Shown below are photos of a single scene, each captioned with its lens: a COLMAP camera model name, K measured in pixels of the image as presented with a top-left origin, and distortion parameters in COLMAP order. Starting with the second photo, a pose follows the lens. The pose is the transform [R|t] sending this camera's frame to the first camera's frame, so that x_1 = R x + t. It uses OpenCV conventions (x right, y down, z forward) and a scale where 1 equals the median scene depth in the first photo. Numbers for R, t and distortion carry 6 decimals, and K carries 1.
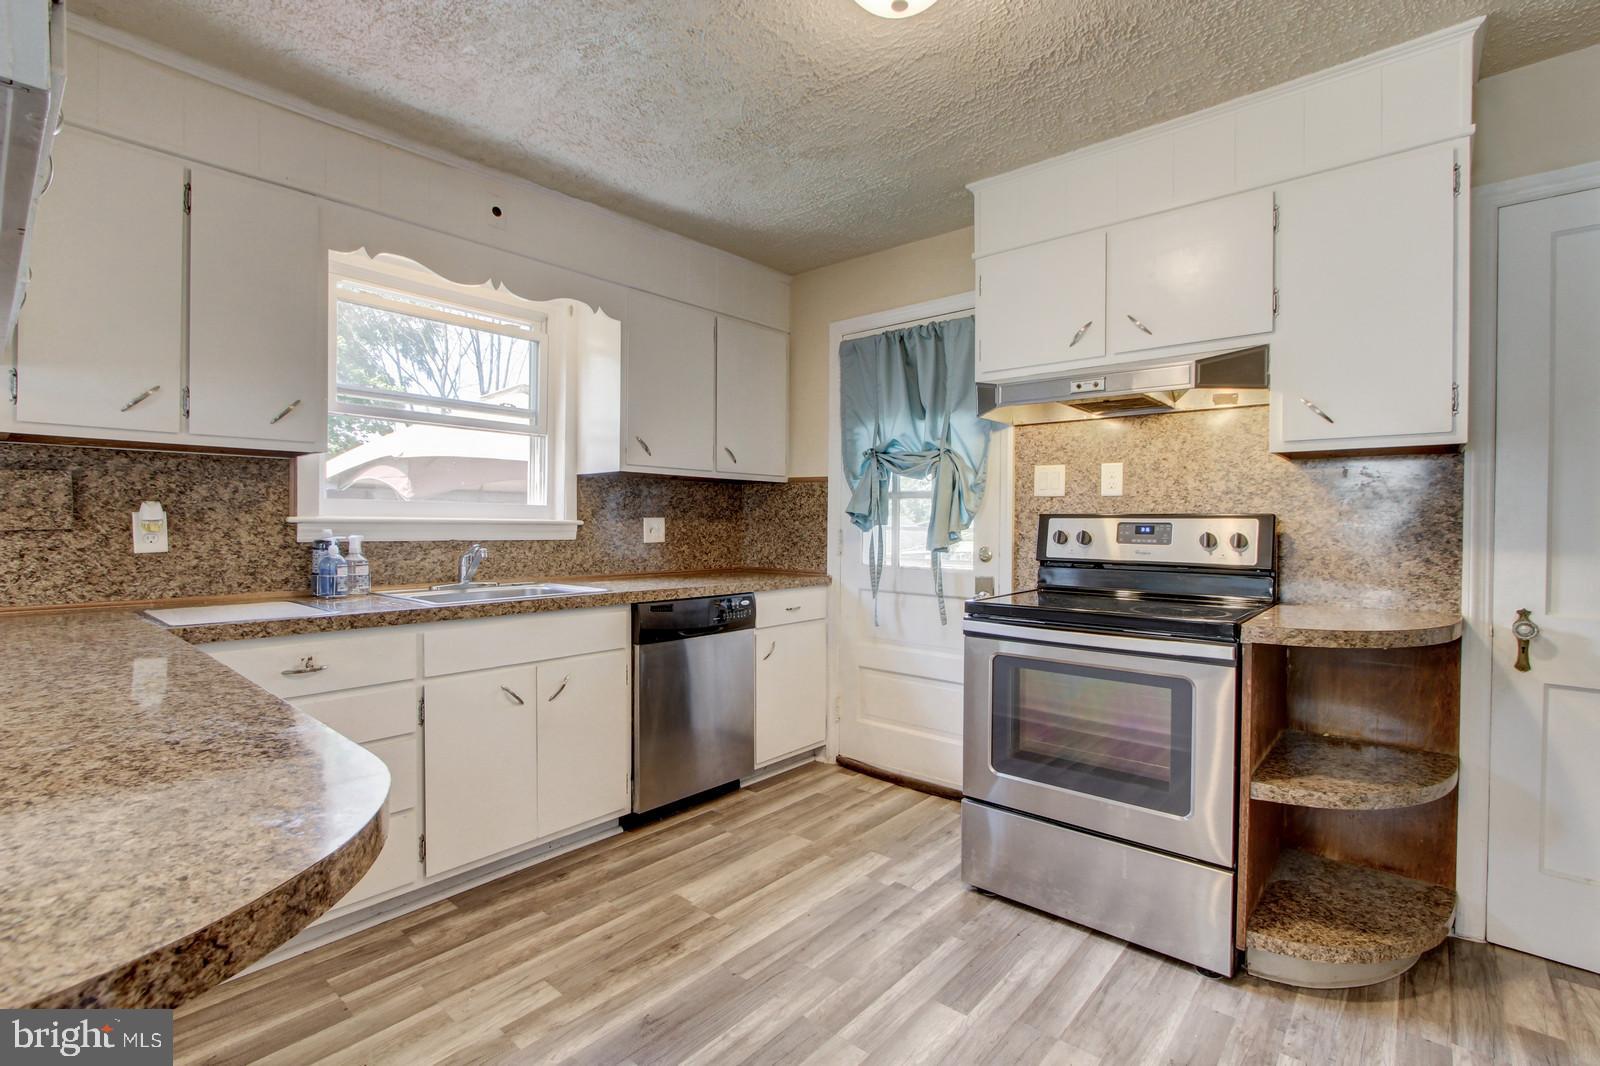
lens RADIAL K [[742.6, 0, 796.7], [0, 742.6, 530.1], [0, 0, 1]] dist [-0.002924, -0.000271]
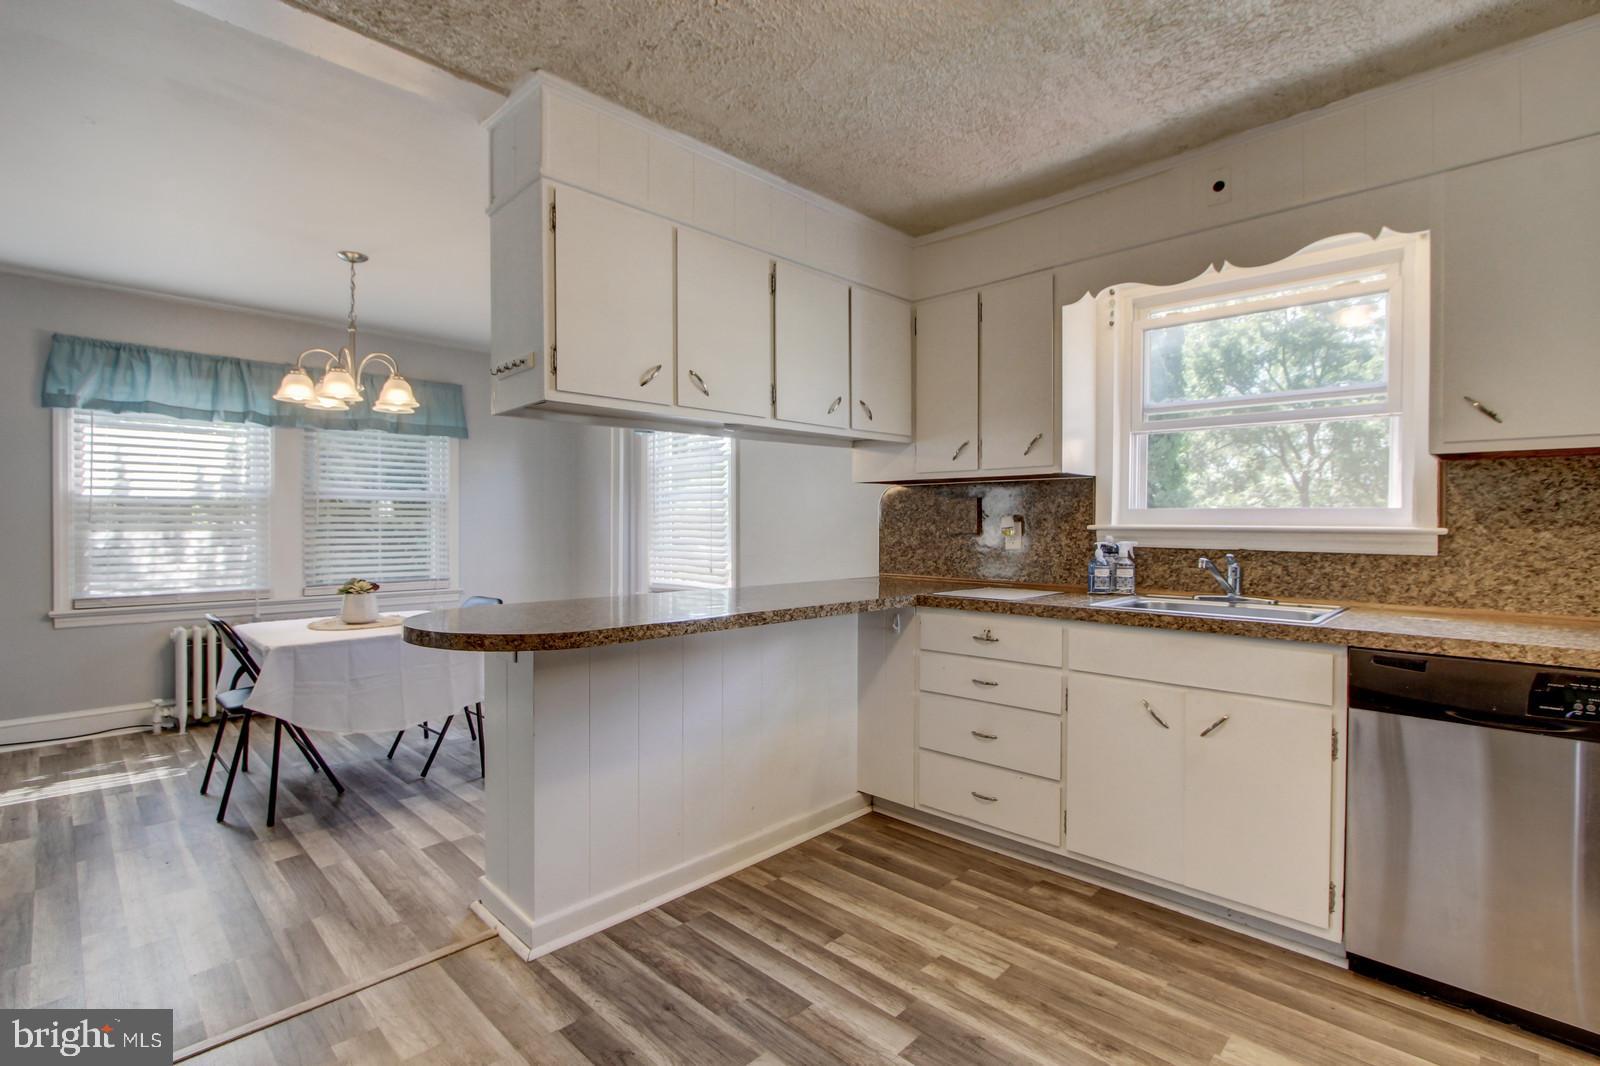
lens RADIAL K [[742.6, 0, 797.5], [0, 742.6, 530.5], [0, 0, 1]] dist [-0.002924, -0.000271]
pose [[-0.053925, 0.002627, -0.998542, 0.572826], [-0.013289, 0.999906, 0.003349, -0.006728], [0.998457, 0.013450, -0.053885, 0.590228]]
